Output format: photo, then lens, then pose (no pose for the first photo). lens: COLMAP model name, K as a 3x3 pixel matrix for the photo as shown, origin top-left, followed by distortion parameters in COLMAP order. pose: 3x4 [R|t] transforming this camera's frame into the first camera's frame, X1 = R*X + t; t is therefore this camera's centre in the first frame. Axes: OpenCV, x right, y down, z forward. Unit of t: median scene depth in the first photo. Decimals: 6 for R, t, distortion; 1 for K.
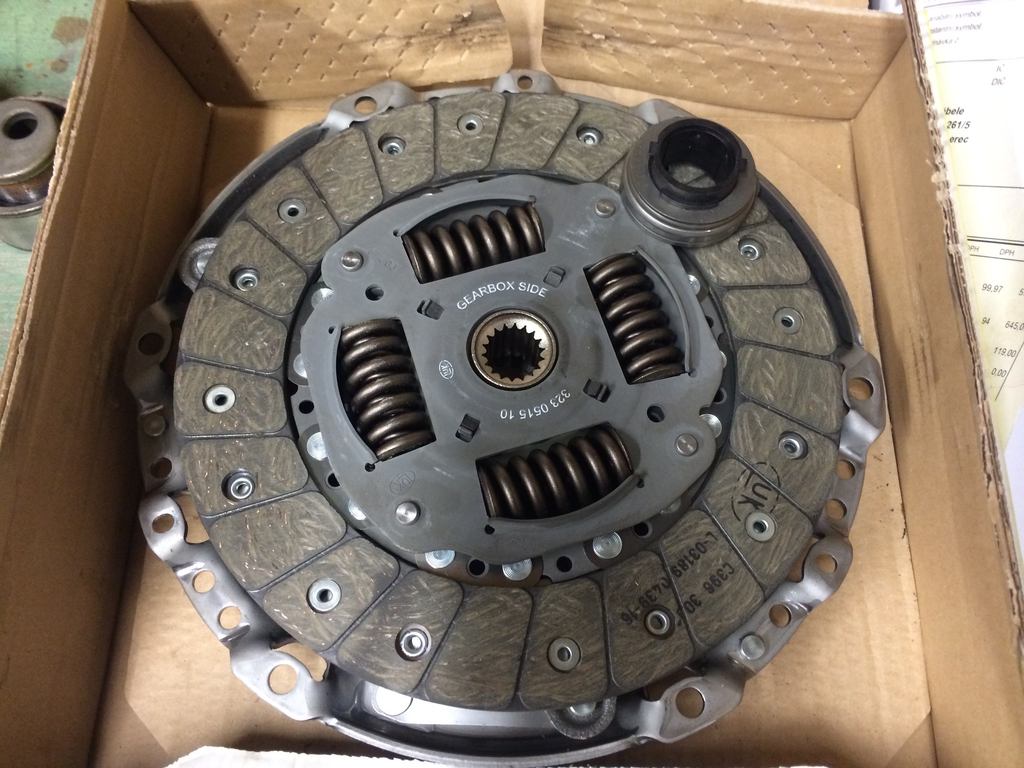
lens RADIAL K [[882.7, 0, 512.0], [0, 882.7, 384.0], [0, 0, 1]] dist [0.001678, 0.011124]
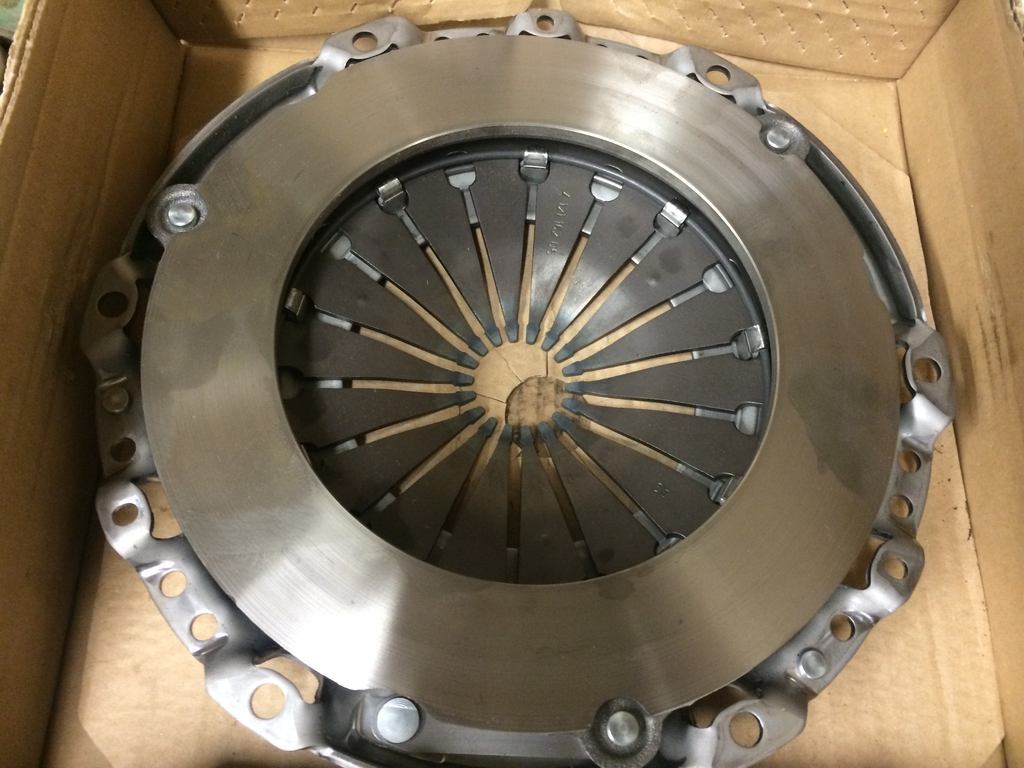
lens RADIAL K [[900.9, 0, 512.0], [0, 900.9, 384.0], [0, 0, 1]] dist [-0.005002, -0.014929]
pose [[0.999314, 0.014946, 0.033897, -0.052260], [-0.015030, 0.999885, 0.002212, 0.023370], [-0.033860, -0.002720, 0.999423, 0.118296]]
